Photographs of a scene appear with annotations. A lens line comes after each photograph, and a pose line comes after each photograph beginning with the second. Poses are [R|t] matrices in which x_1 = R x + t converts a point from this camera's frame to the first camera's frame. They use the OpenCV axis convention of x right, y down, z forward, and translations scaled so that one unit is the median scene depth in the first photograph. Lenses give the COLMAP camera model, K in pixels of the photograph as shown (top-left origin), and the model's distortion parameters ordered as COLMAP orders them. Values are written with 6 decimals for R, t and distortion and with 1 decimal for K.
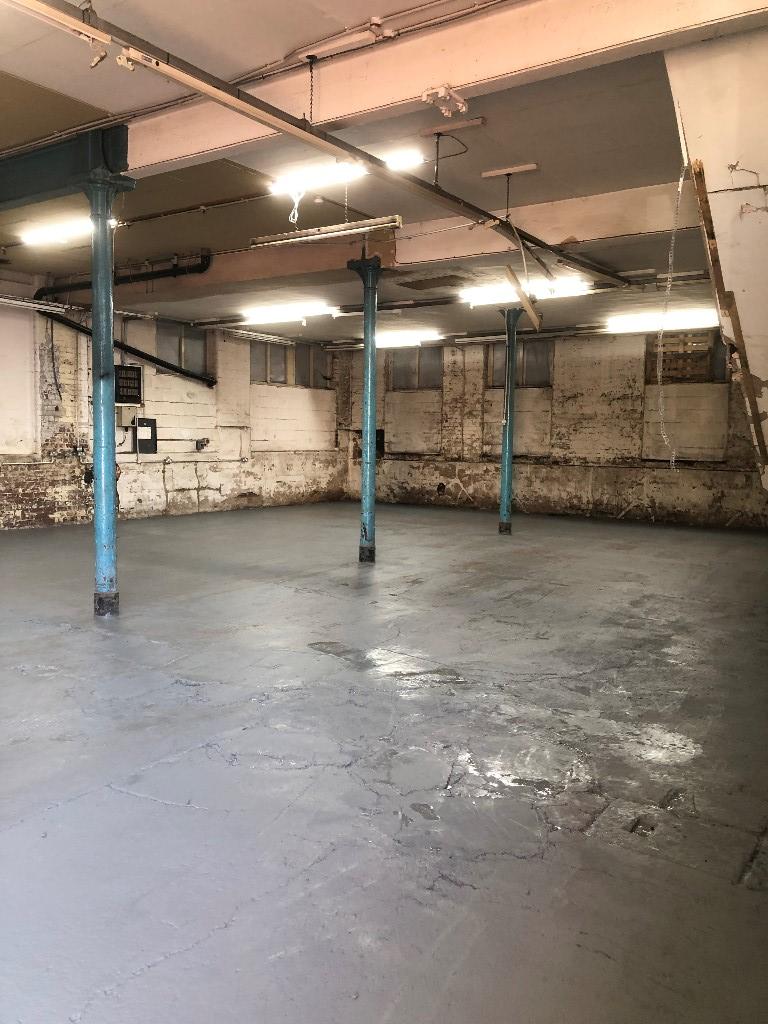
lens RADIAL K [[837.1, 0, 376.6], [0, 837.1, 511.4], [0, 0, 1]] dist [0.046271, -0.007941]
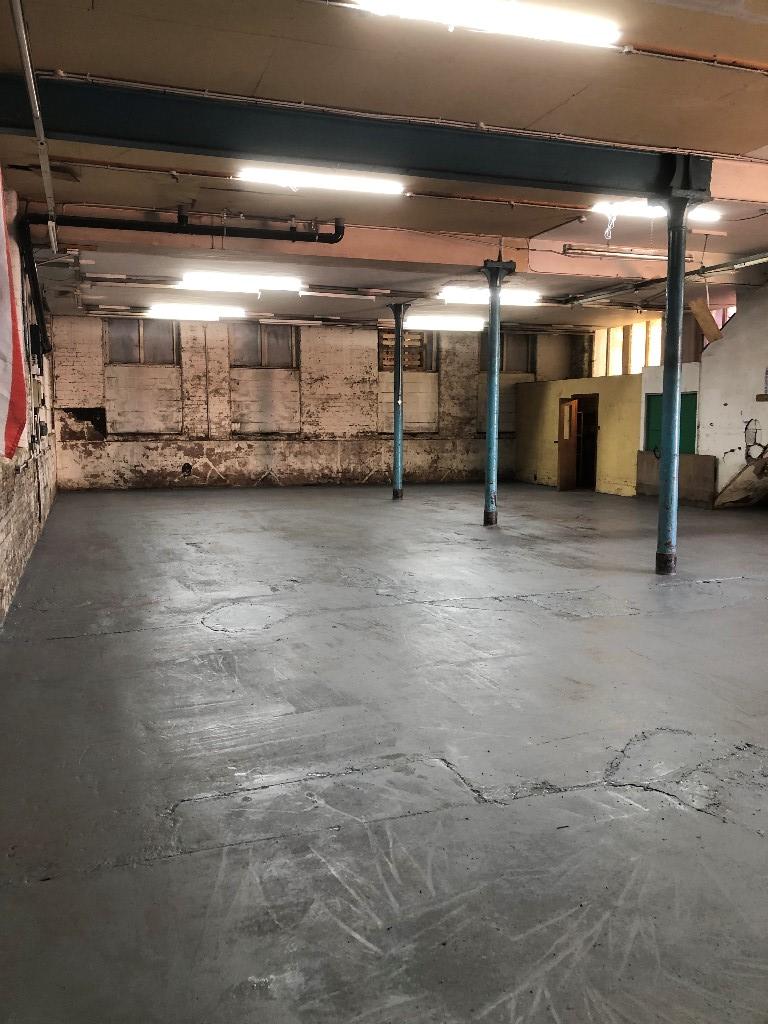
lens RADIAL K [[837.1, 0, 377.5], [0, 837.1, 510.9], [0, 0, 1]] dist [0.046271, -0.007941]
pose [[0.568413, -0.103052, 0.816264, -0.614637], [0.078928, 0.994379, 0.070577, -0.031454], [-0.818949, 0.024309, 0.573352, 0.277393]]
